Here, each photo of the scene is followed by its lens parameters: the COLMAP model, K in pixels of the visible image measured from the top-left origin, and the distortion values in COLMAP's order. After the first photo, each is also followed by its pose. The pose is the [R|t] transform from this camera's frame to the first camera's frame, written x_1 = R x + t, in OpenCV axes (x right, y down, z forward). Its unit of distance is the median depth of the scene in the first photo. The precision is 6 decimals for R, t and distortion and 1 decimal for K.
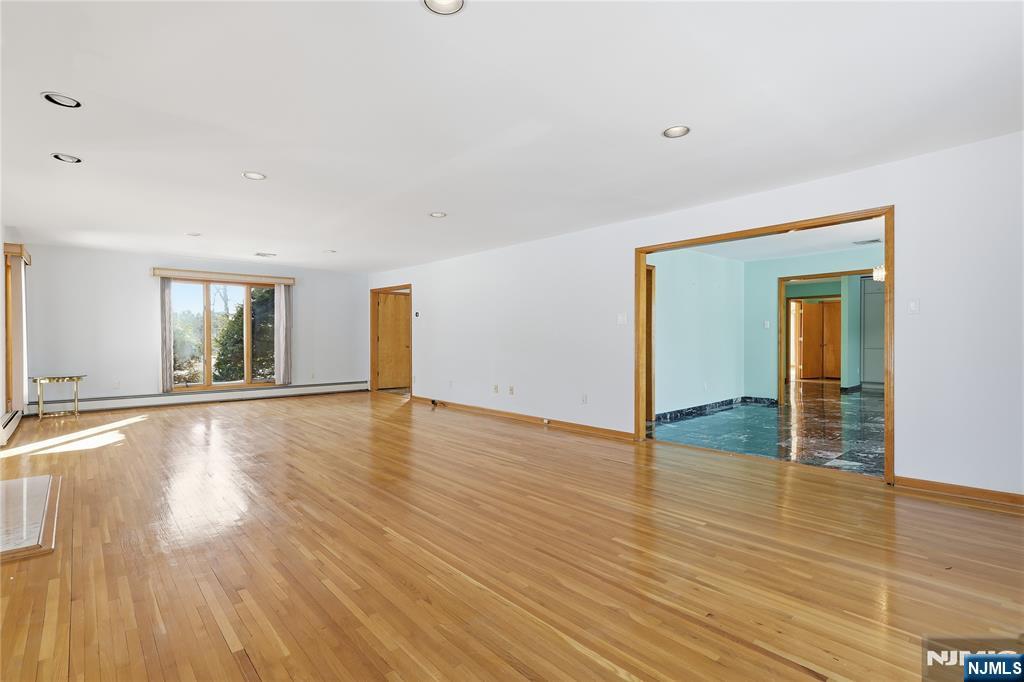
lens RADIAL K [[484.8, 0, 517.9], [0, 484.8, 343.3], [0, 0, 1]] dist [0.001364, -0.000281]
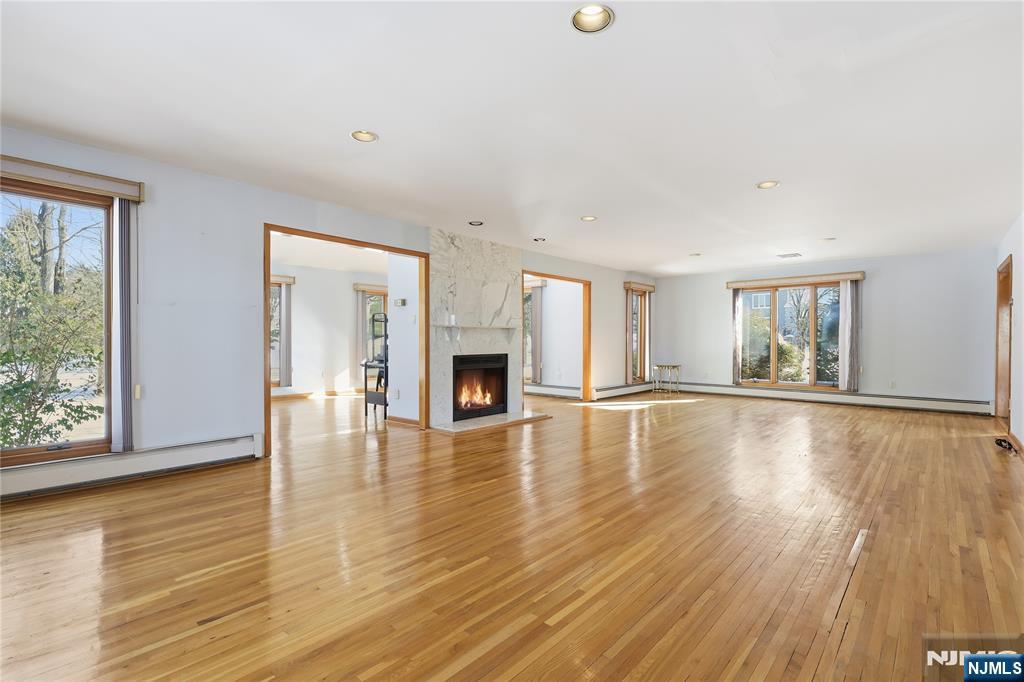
lens RADIAL K [[476.8, 0, 519.2], [0, 476.8, 338.9], [0, 0, 1]] dist [0.005096, 0.000866]
pose [[0.115495, 0.000013, -0.993308, 0.366826], [-0.012854, 0.999916, -0.001481, -0.003242], [0.993225, 0.012939, 0.115486, 0.317216]]
